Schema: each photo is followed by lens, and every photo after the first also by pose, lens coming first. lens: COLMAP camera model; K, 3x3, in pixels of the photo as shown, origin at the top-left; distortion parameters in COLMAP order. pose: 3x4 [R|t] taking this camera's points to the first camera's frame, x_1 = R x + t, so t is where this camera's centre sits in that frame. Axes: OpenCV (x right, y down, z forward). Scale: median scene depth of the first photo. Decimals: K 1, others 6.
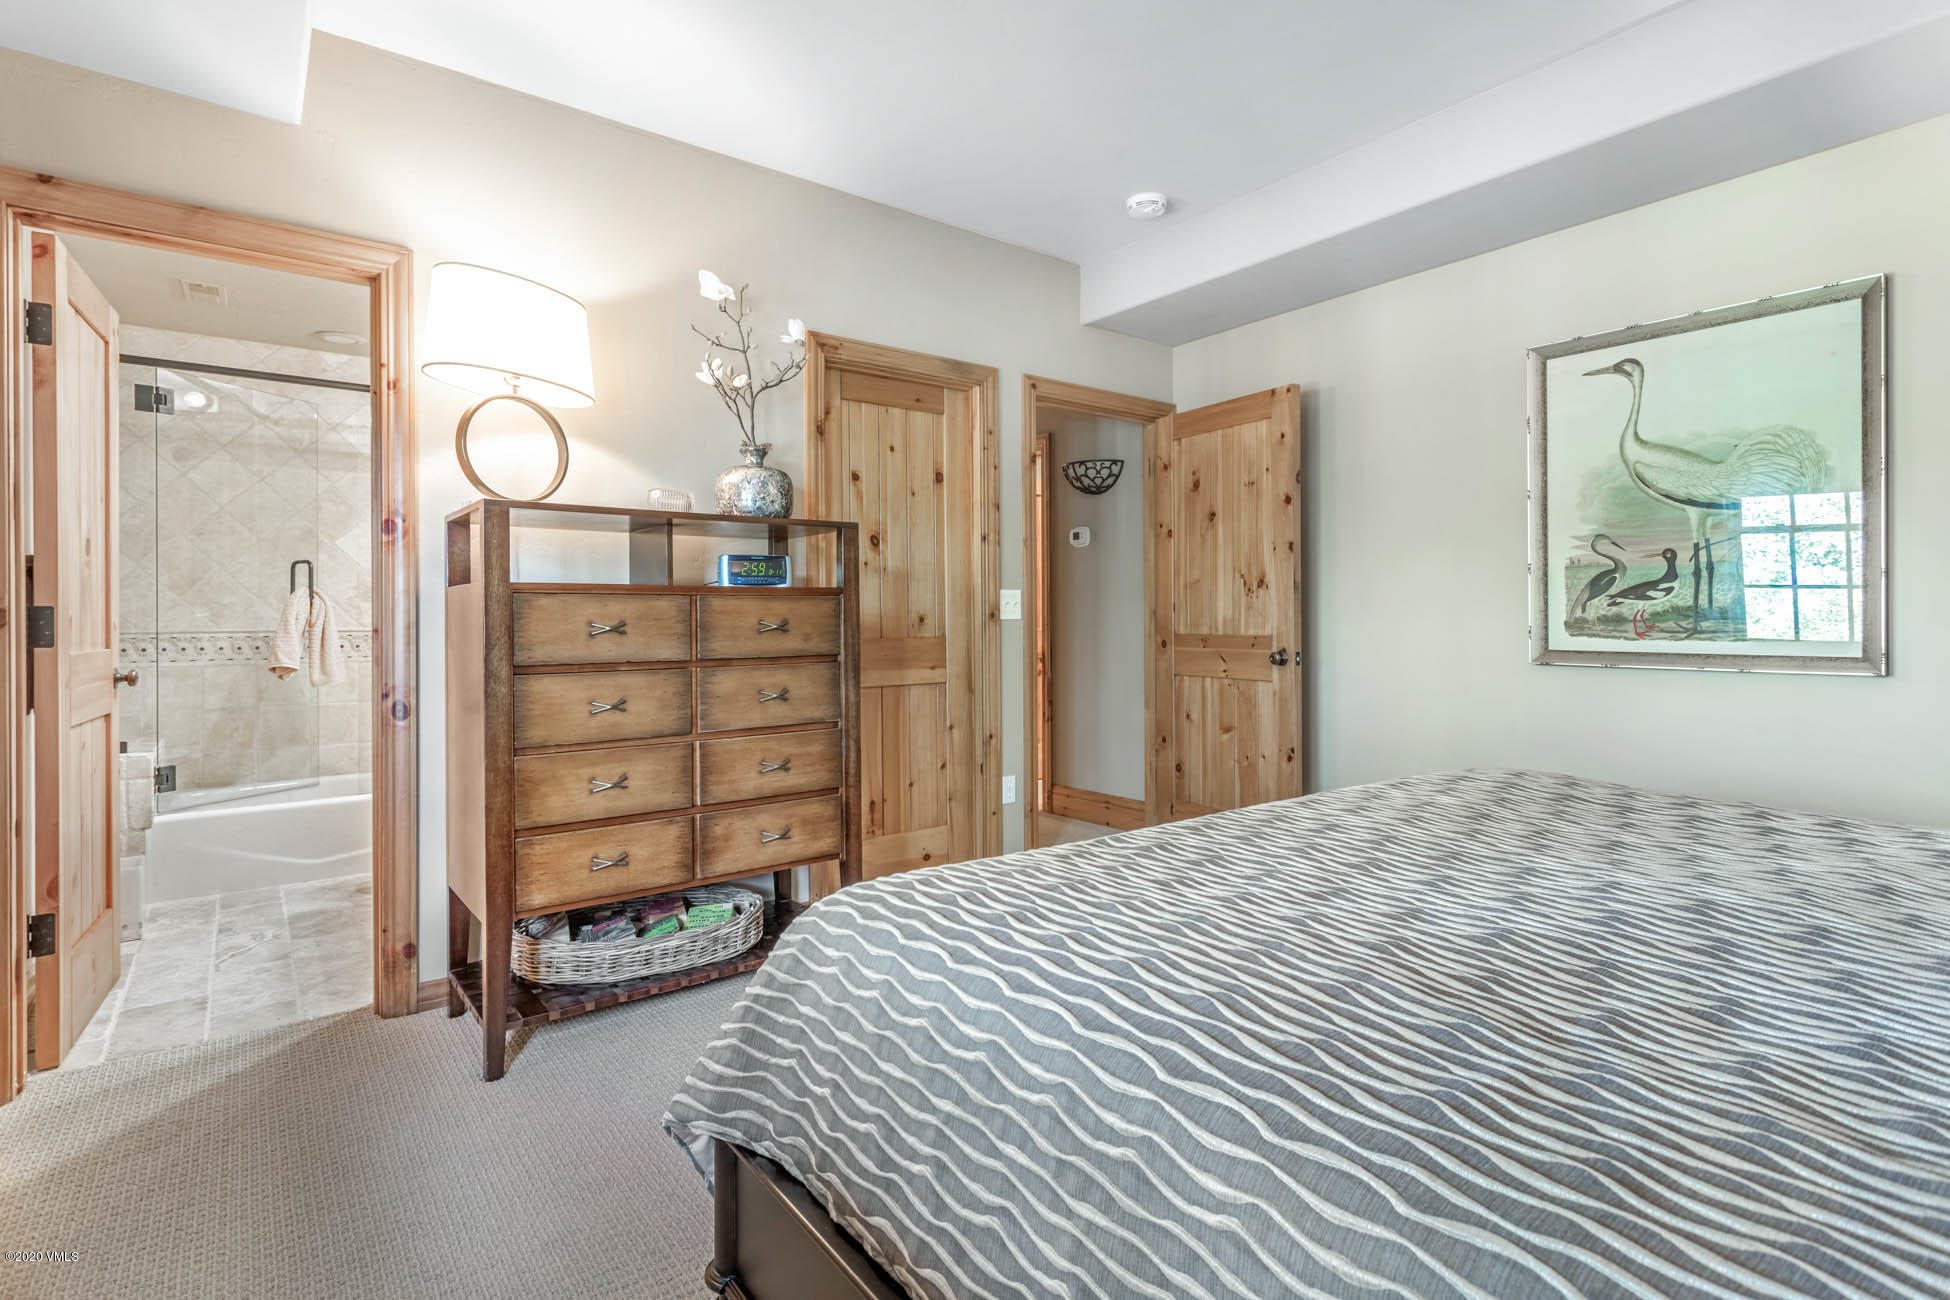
lens RADIAL K [[927.2, 0, 968.4], [0, 927.2, 617.6], [0, 0, 1]] dist [0.002583, 0.001329]
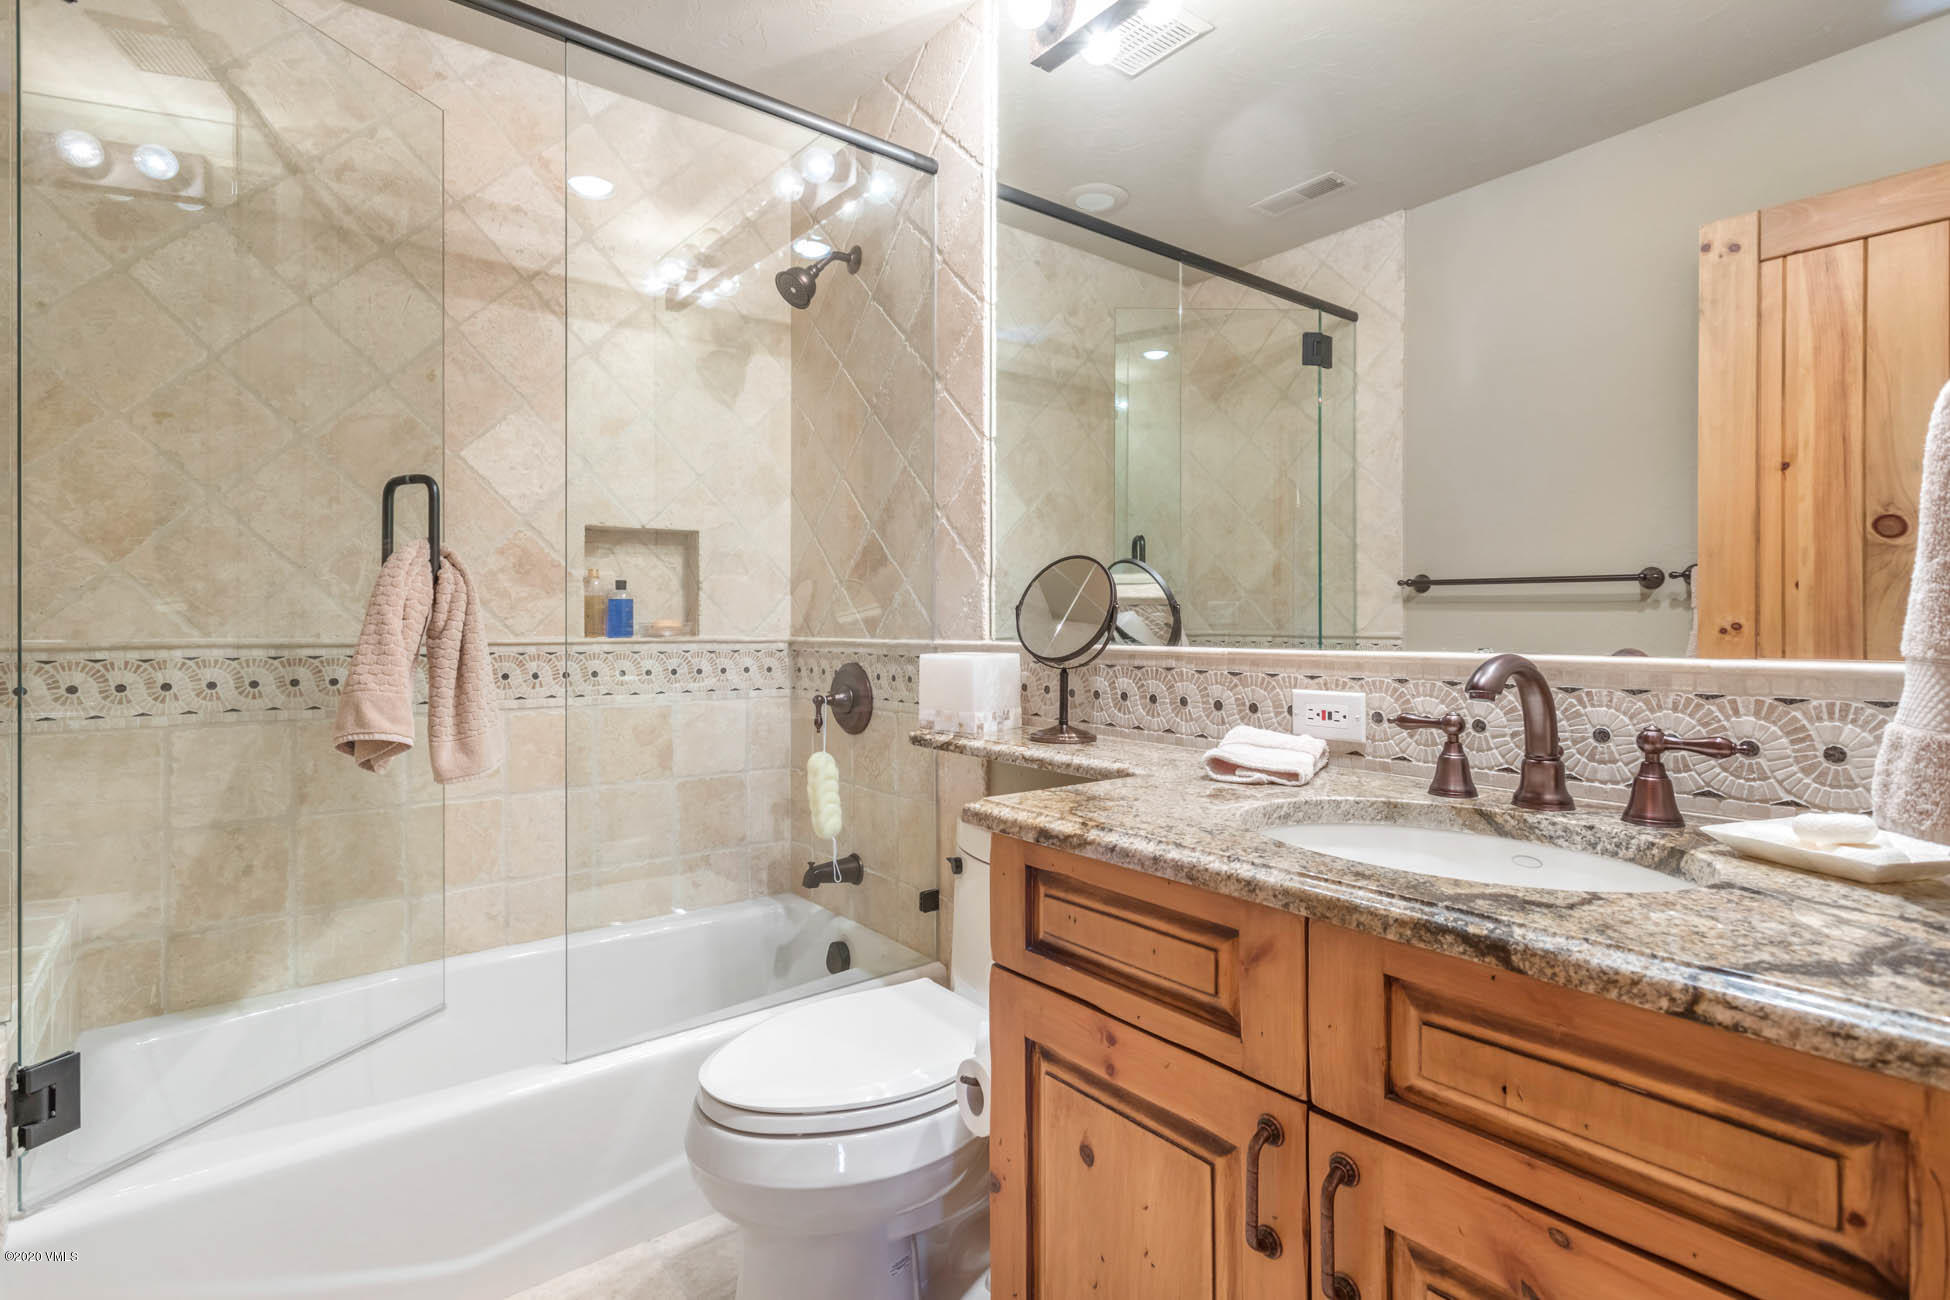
lens RADIAL K [[927.2, 0, 972.0], [0, 927.2, 630.8], [0, 0, 1]] dist [0.002583, 0.001329]
pose [[0.999715, 0.009459, 0.021916, -0.462373], [-0.009654, 0.999915, 0.008813, 0.001004], [-0.021830, -0.009022, 0.999721, 0.563021]]
